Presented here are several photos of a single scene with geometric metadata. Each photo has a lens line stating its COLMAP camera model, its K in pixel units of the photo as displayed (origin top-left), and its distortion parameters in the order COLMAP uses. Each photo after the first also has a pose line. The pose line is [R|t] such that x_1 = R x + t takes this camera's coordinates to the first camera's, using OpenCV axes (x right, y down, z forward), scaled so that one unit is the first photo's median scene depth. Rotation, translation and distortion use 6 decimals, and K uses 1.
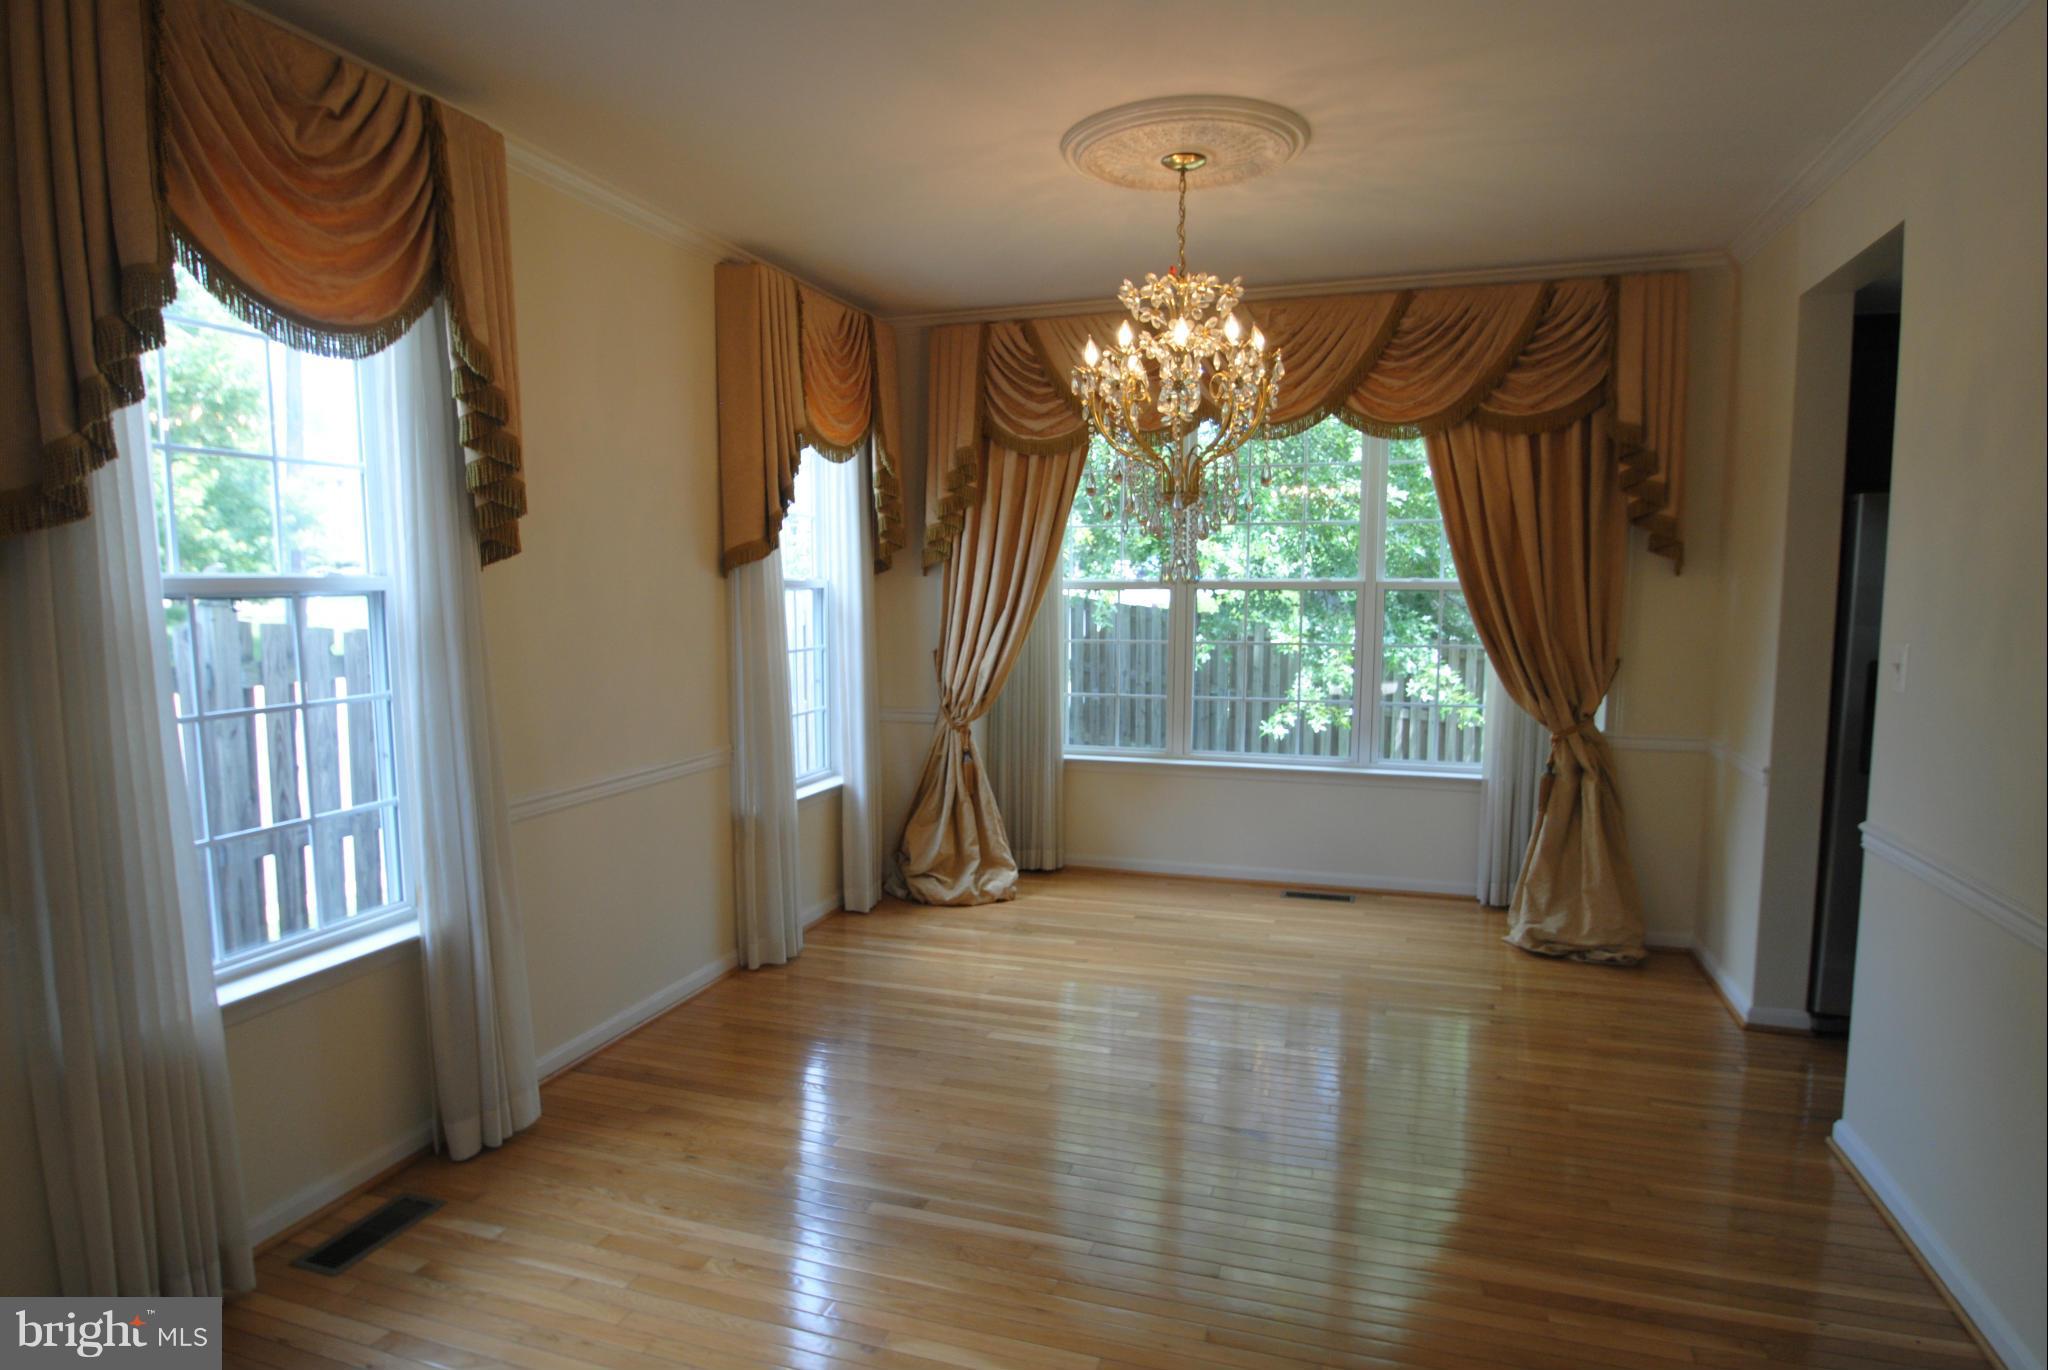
lens RADIAL K [[1201.1, 0, 990.0], [0, 1201.1, 717.0], [0, 0, 1]] dist [-0.025582, -0.009271]
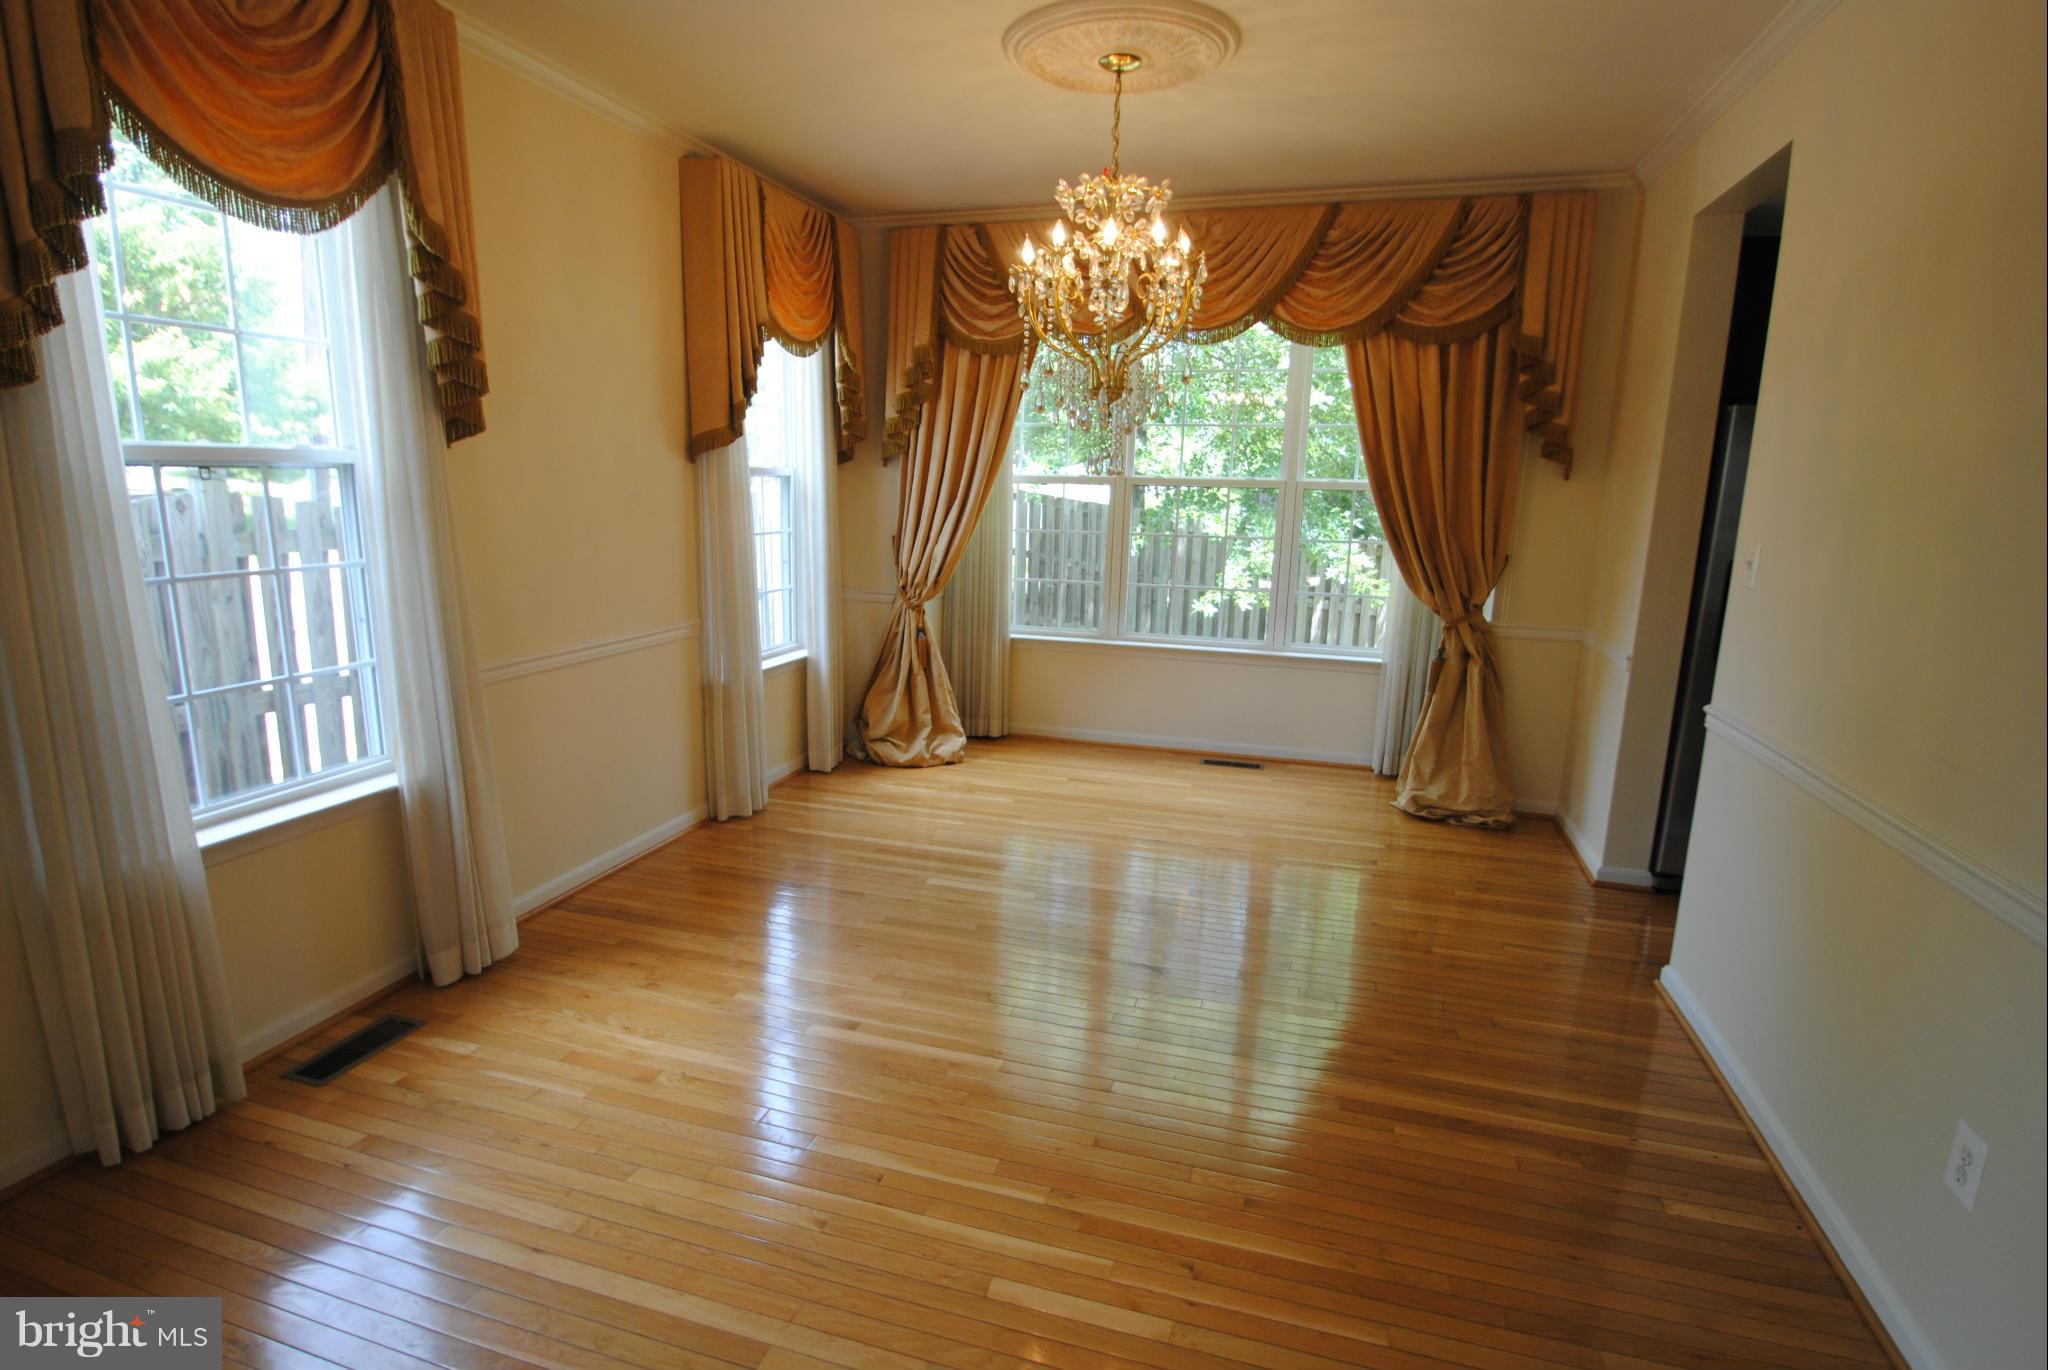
lens RADIAL K [[1072.4, 0, 989.6], [0, 1072.4, 714.1], [0, 0, 1]] dist [-0.012162, -0.012772]
pose [[0.999470, 0.016103, 0.028275, 0.024470], [-0.018938, 0.994498, 0.103030, 0.005060], [-0.026460, -0.103511, 0.994276, 0.014503]]
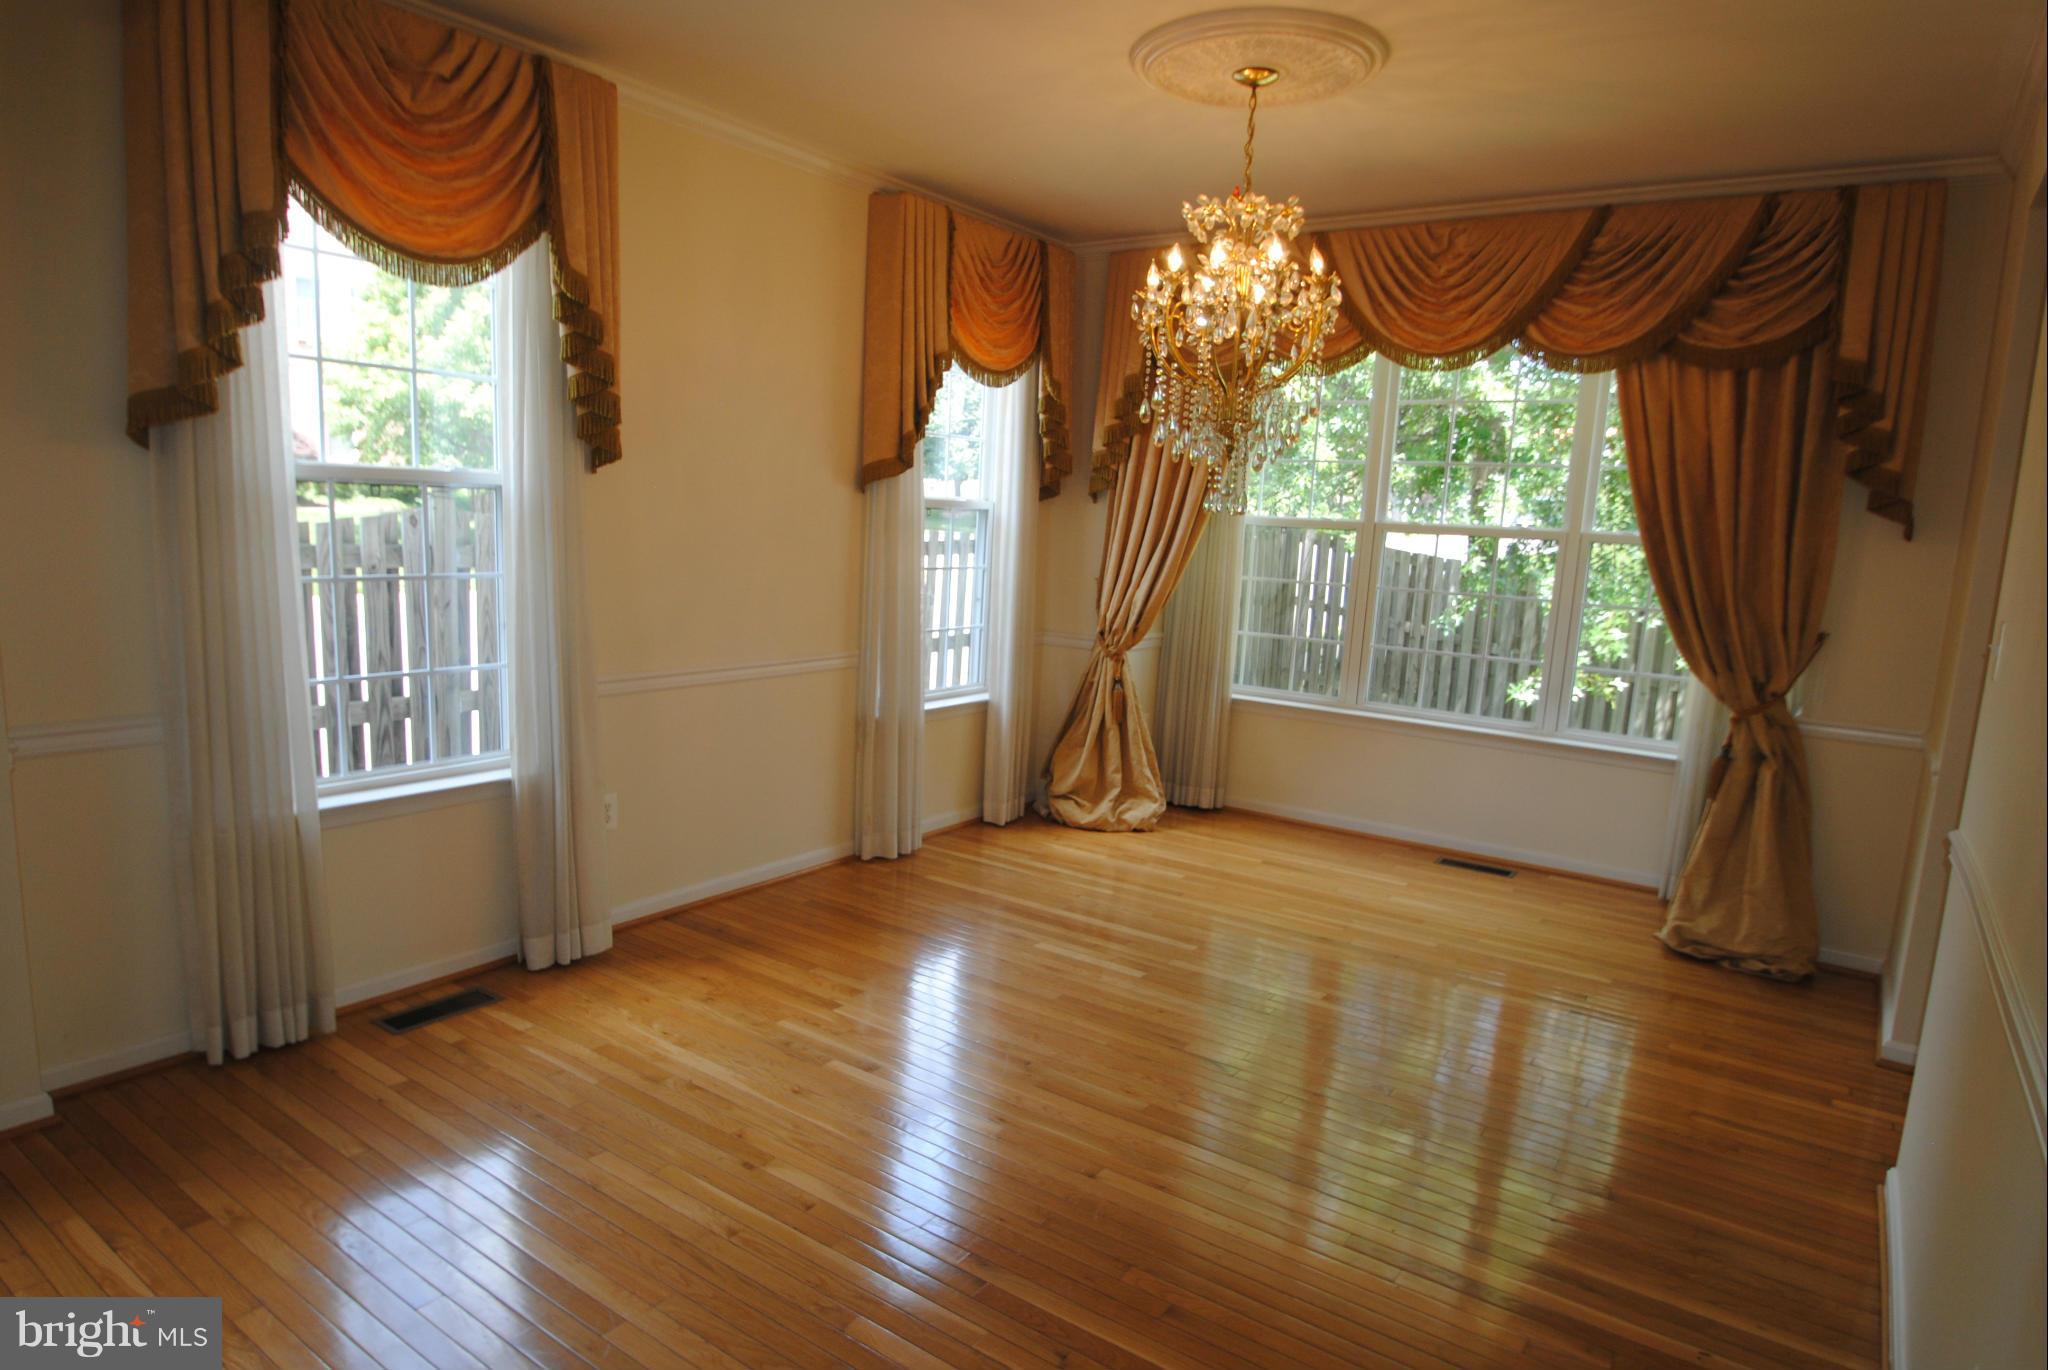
lens RADIAL K [[1212.3, 0, 948.2], [0, 1212.3, 709.7], [0, 0, 1]] dist [-0.024245, -0.010009]
pose [[0.954754, 0.093781, -0.282223, 0.192734], [-0.080149, 0.995006, 0.059491, 0.006505], [0.286392, -0.034180, 0.957503, -0.018743]]
